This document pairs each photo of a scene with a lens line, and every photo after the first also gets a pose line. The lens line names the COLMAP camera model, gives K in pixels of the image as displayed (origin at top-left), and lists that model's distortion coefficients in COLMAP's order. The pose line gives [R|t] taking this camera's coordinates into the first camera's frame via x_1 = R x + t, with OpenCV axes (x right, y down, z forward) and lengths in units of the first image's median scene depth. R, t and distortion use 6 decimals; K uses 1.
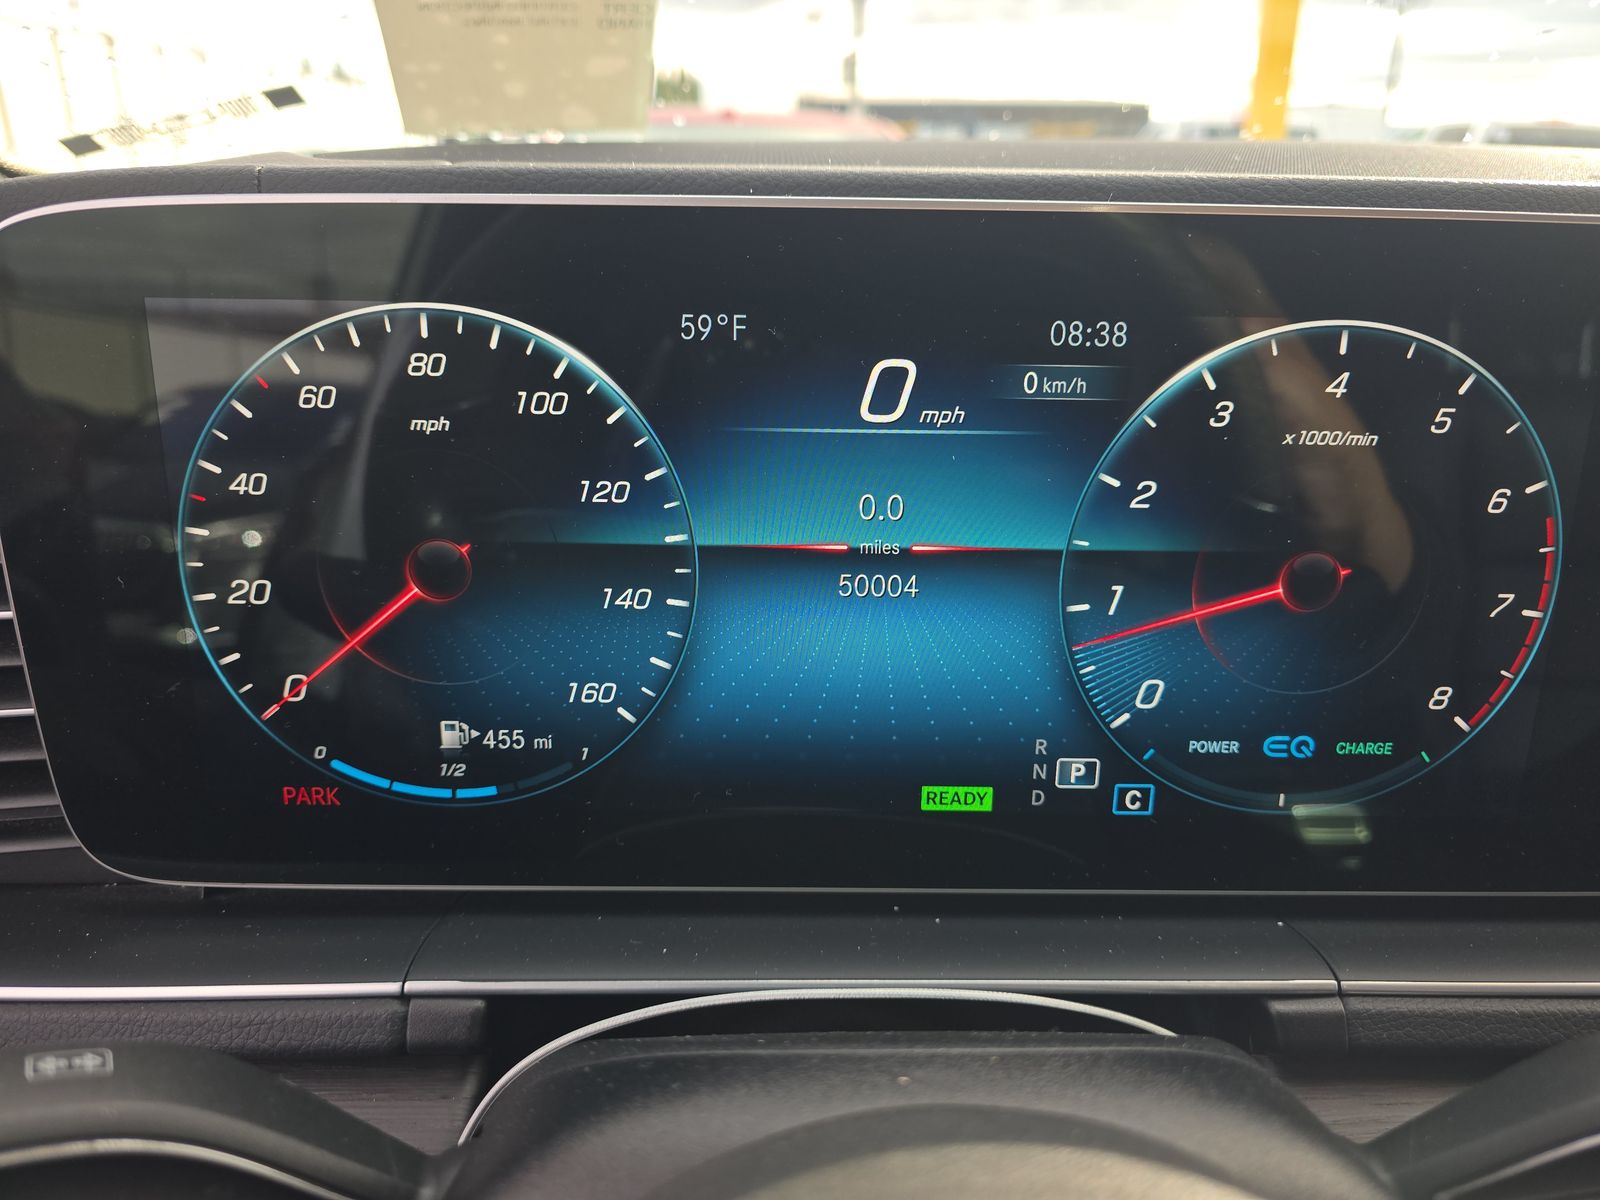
lens RADIAL K [[1066.5, 0, 790.5], [0, 1066.5, 600.7], [0, 0, 1]] dist [0.043987, -0.061817]
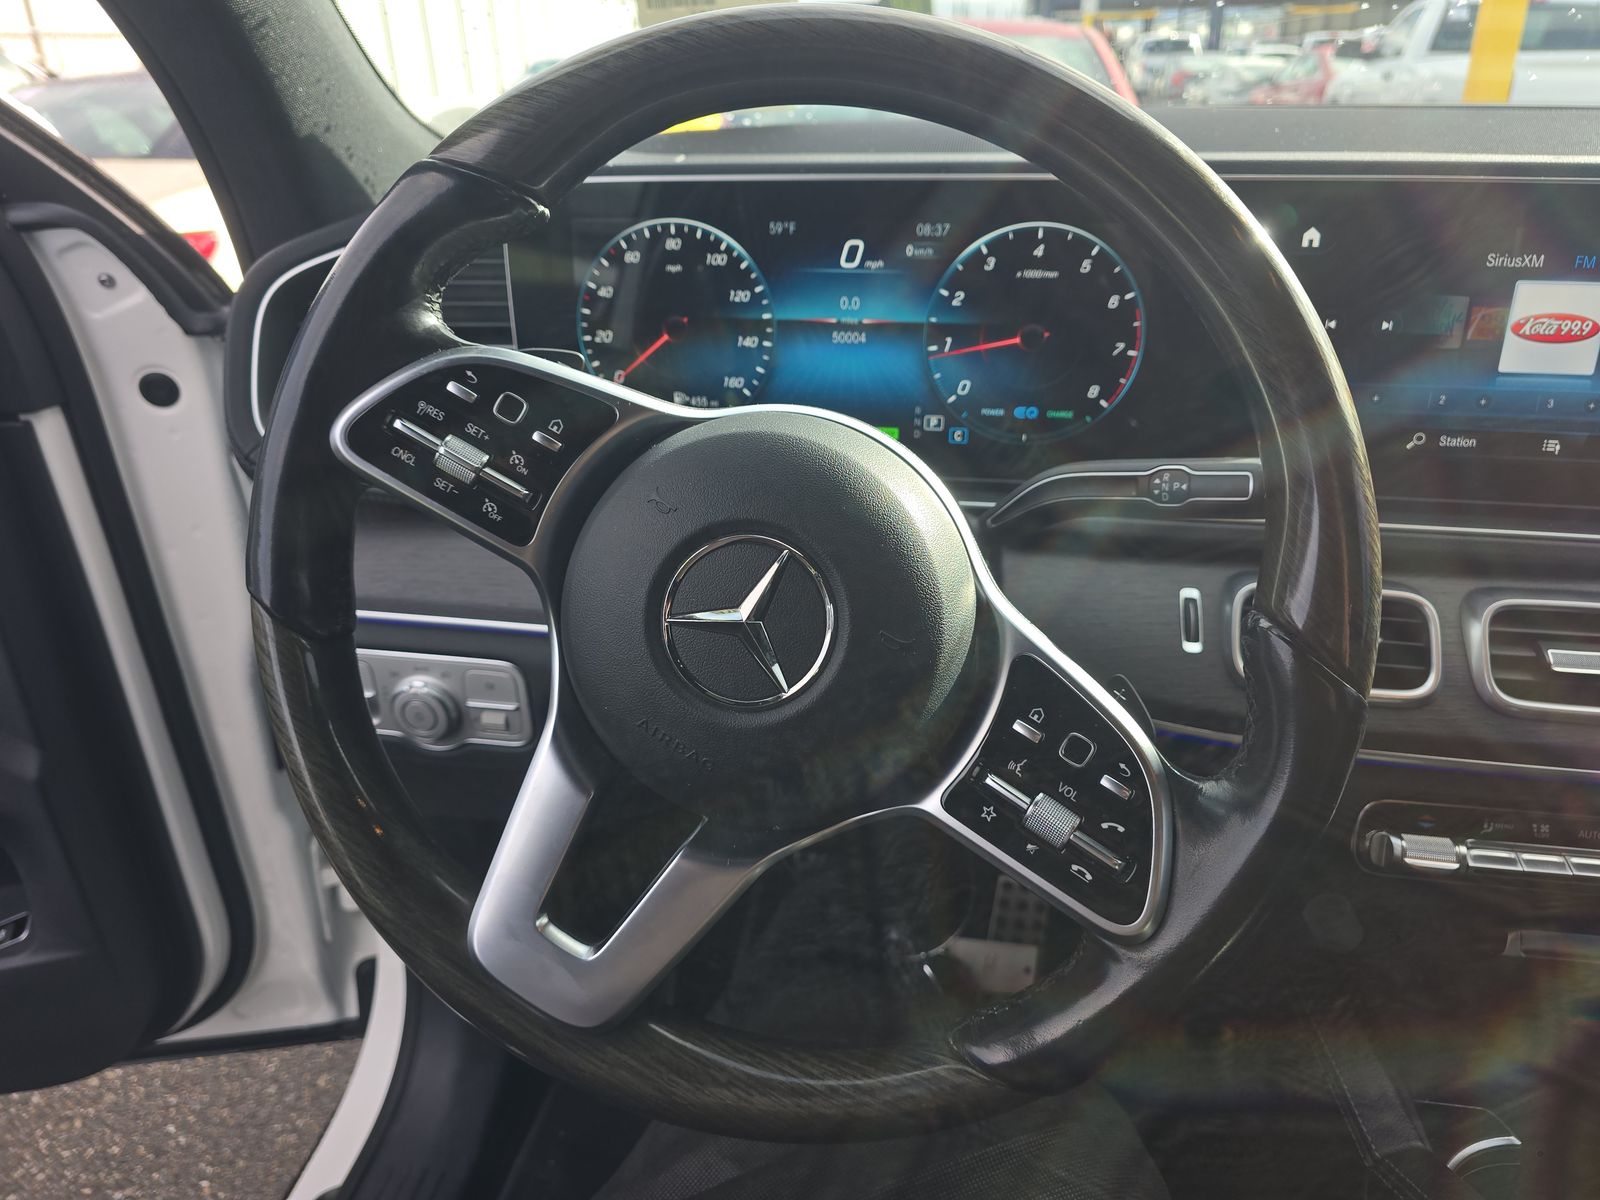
lens RADIAL K [[1066.5, 0, 790.5], [0, 1066.5, 600.7], [0, 0, 1]] dist [0.043987, -0.061817]
pose [[0.983034, 0.052904, -0.175626, 0.418227], [-0.039131, 0.995947, 0.080981, 0.397835], [0.179198, -0.072735, 0.981121, -1.479118]]
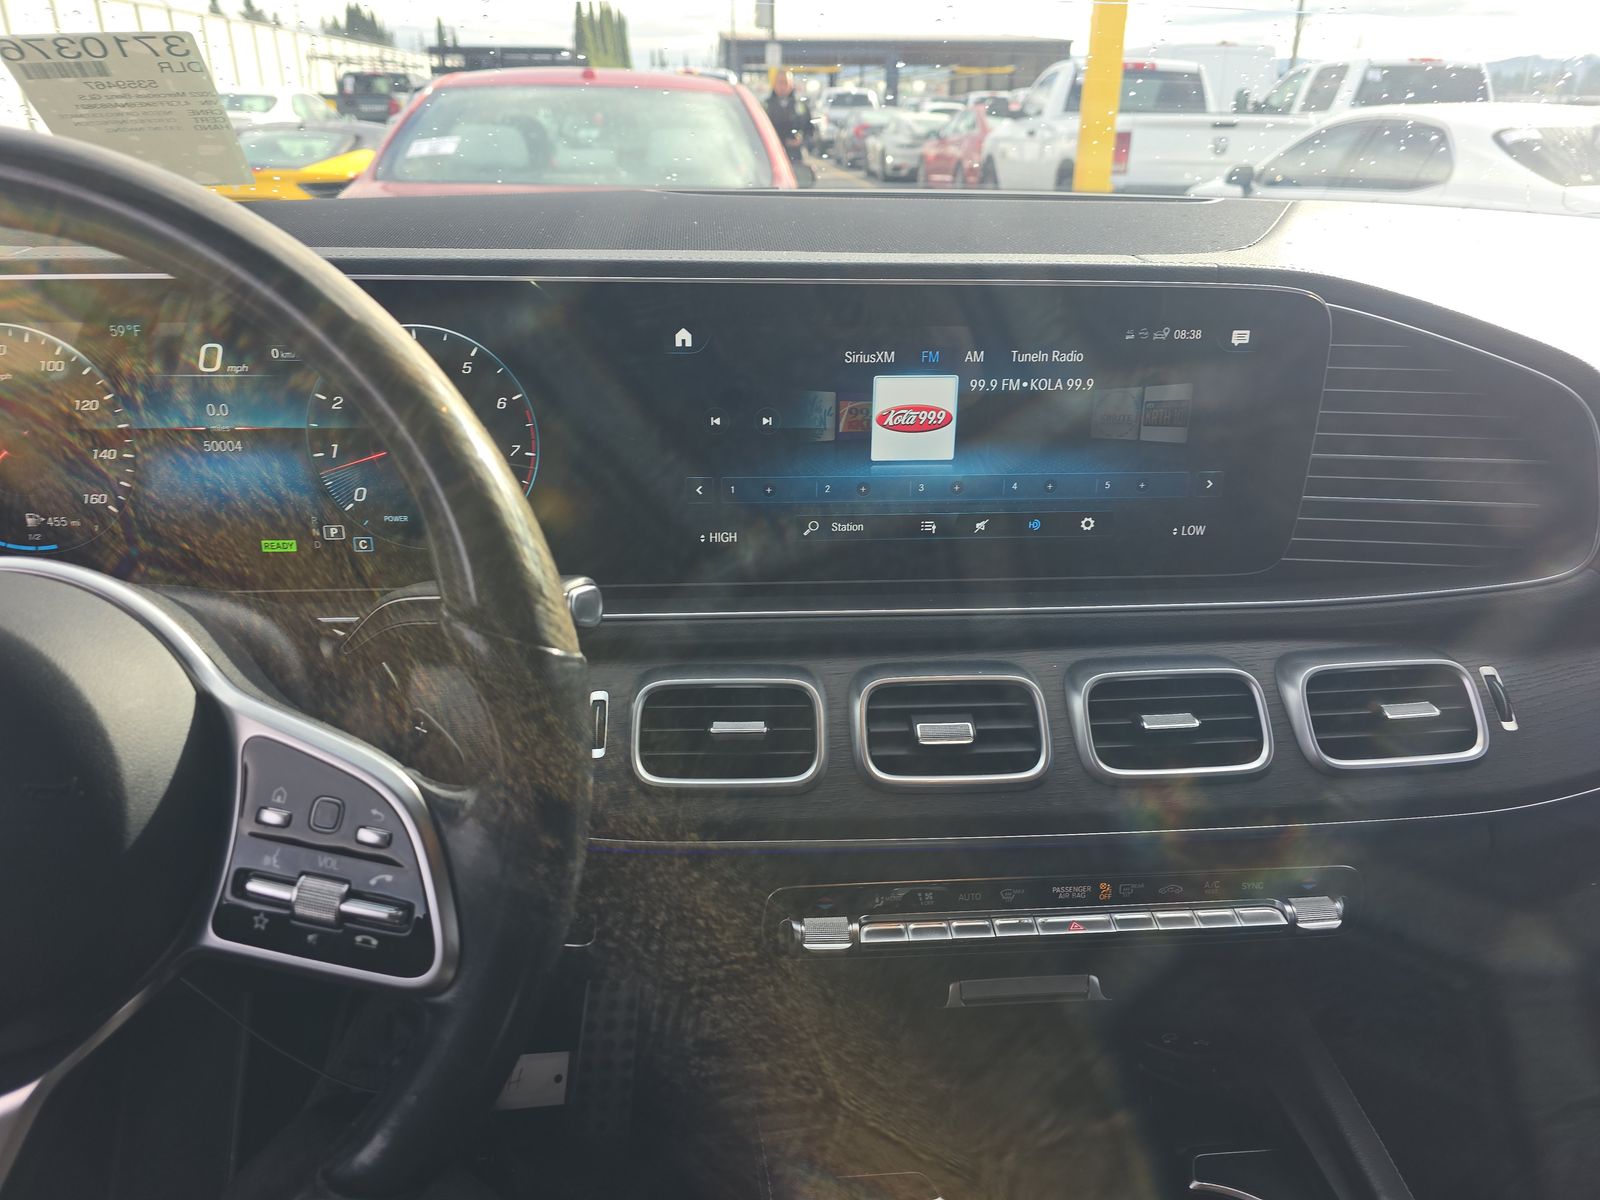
lens RADIAL K [[1066.5, 0, 790.5], [0, 1066.5, 600.7], [0, 0, 1]] dist [0.043987, -0.061817]
pose [[0.997896, -0.028374, 0.058303, 1.140423], [0.025682, 0.998592, 0.046418, 0.237827], [-0.059538, -0.044823, 0.997219, -1.331280]]
